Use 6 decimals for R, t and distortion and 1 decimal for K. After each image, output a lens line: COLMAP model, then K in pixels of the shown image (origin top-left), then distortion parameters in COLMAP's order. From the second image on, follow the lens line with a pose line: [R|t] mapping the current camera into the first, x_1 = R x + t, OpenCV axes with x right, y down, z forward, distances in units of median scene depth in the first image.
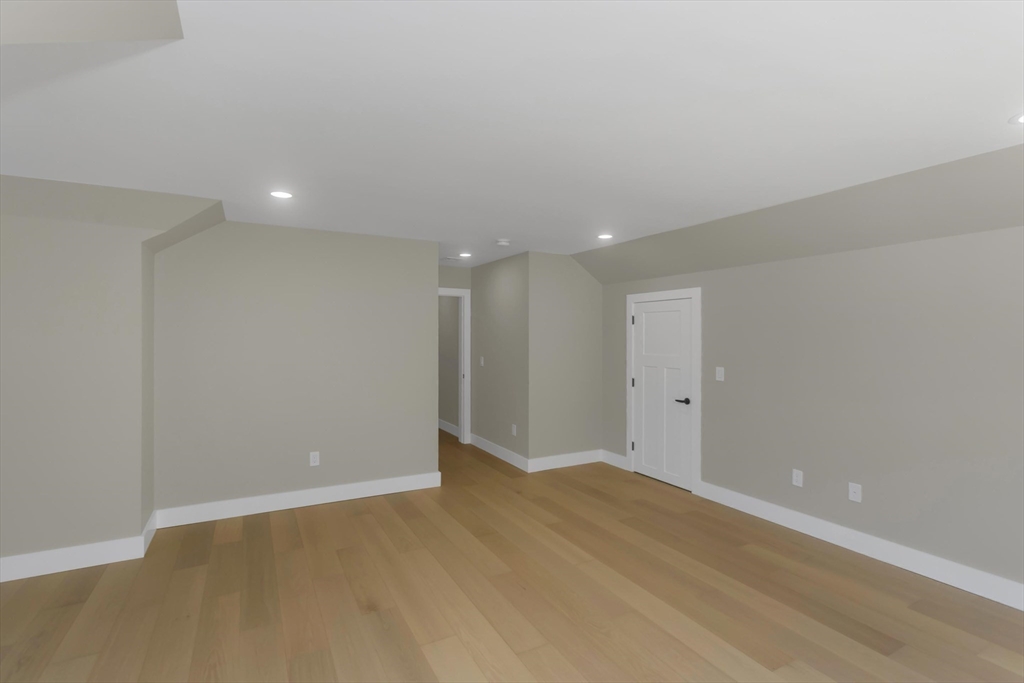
lens RADIAL K [[483.9, 0, 510.4], [0, 483.9, 335.2], [0, 0, 1]] dist [0.001095, 0.000322]
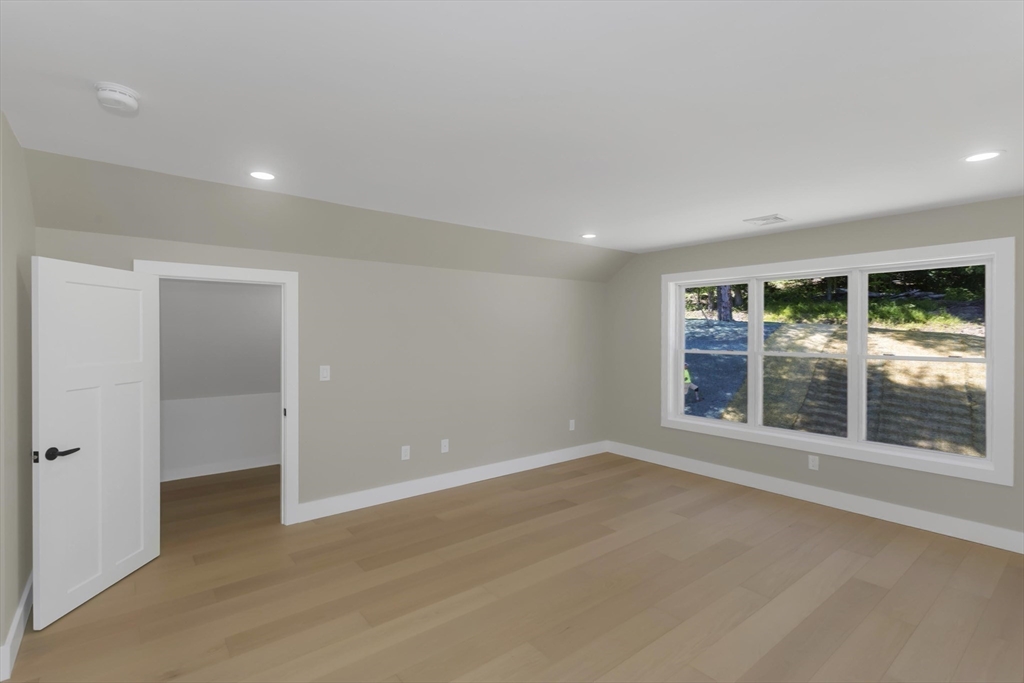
lens RADIAL K [[483.9, 0, 510.4], [0, 483.9, 335.2], [0, 0, 1]] dist [0.001095, 0.000322]
pose [[-0.174146, 0.000689, 0.984720, -0.615224], [0.000819, 1.000000, -0.000555, 0.012660], [-0.984720, 0.000710, -0.174146, 0.981742]]
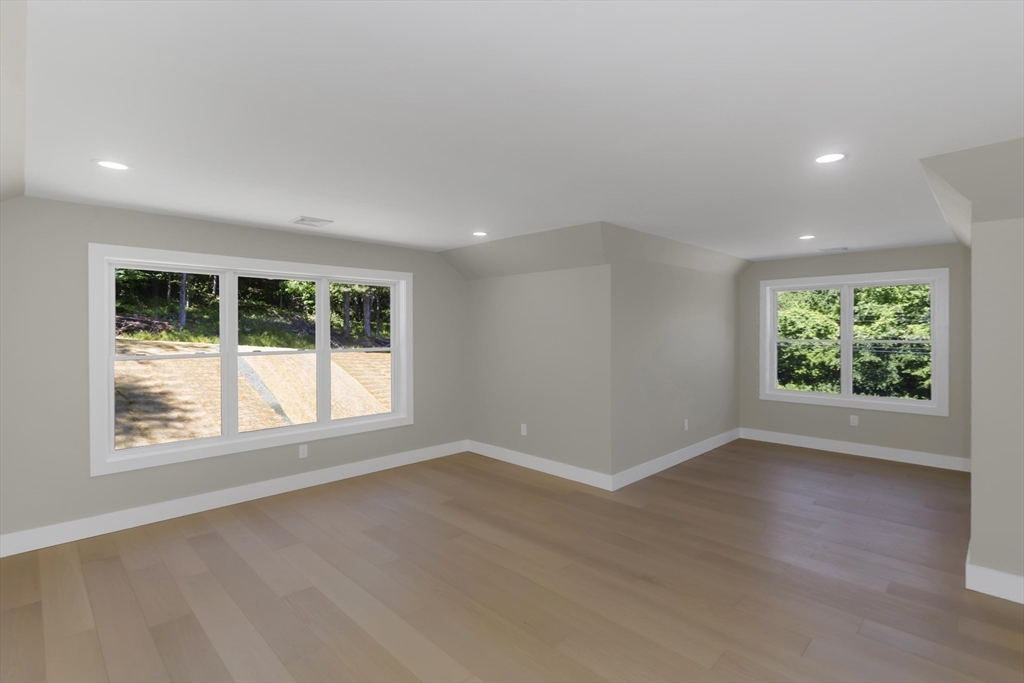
lens RADIAL K [[492.4, 0, 516.6], [0, 492.4, 329.6], [0, 0, 1]] dist [0.000332, 0.000385]
pose [[-0.958288, 0.007377, -0.285709, 0.234167], [0.006397, 0.999970, 0.004365, -0.000723], [0.285732, 0.002355, -0.958307, 1.447418]]
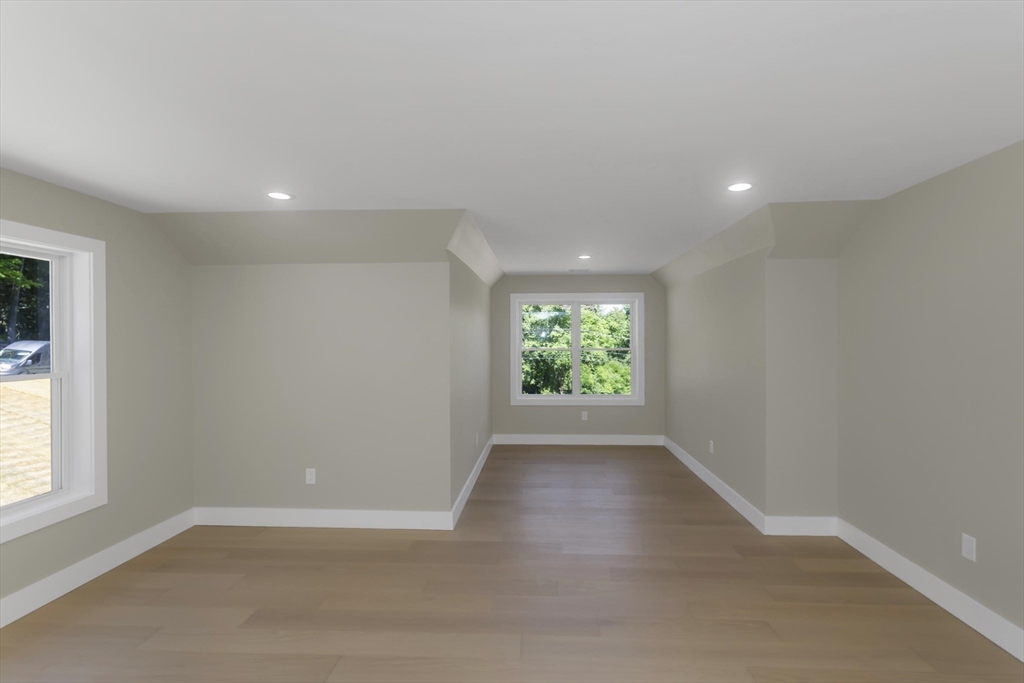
lens RADIAL K [[489.0, 0, 517.6], [0, 489.0, 339.0], [0, 0, 1]] dist [0.003050, 0.000784]
pose [[-0.512942, 0.006482, -0.858399, 0.479612], [0.002193, 0.999978, 0.006240, -0.001210], [0.858420, 0.001318, -0.512945, 0.979537]]
